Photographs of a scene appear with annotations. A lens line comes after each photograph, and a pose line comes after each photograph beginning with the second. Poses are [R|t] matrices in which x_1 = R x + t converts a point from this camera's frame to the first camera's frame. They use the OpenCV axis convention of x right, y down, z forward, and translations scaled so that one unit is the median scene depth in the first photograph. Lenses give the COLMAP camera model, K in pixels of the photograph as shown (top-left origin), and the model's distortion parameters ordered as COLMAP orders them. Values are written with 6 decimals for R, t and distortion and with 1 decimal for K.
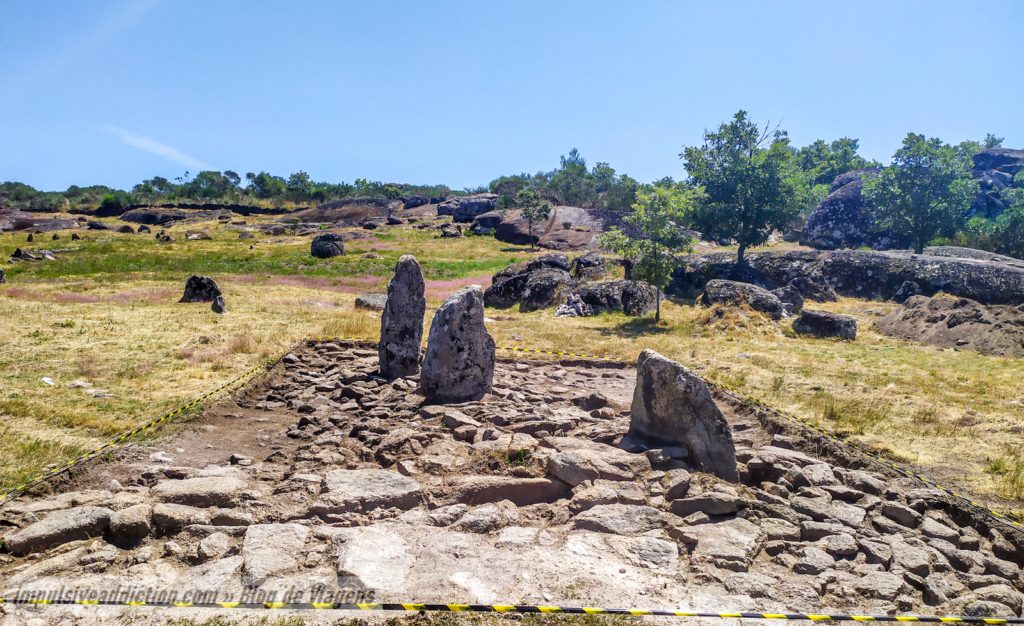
lens RADIAL K [[719.8, 0, 512.0], [0, 719.8, 313.0], [0, 0, 1]] dist [0.058731, -0.035150]
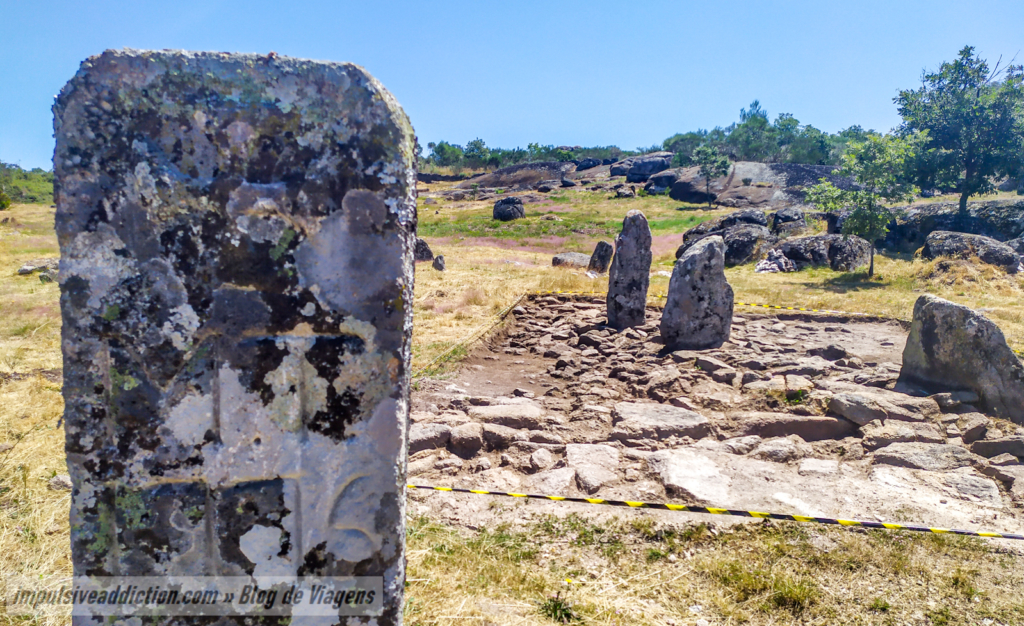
lens RADIAL K [[719.8, 0, 512.0], [0, 719.8, 313.0], [0, 0, 1]] dist [0.058731, -0.035150]
pose [[0.981669, 0.003087, -0.190568, -0.116234], [0.006030, 0.998865, 0.047243, 0.016864], [0.190498, -0.047526, 0.980536, -0.055831]]
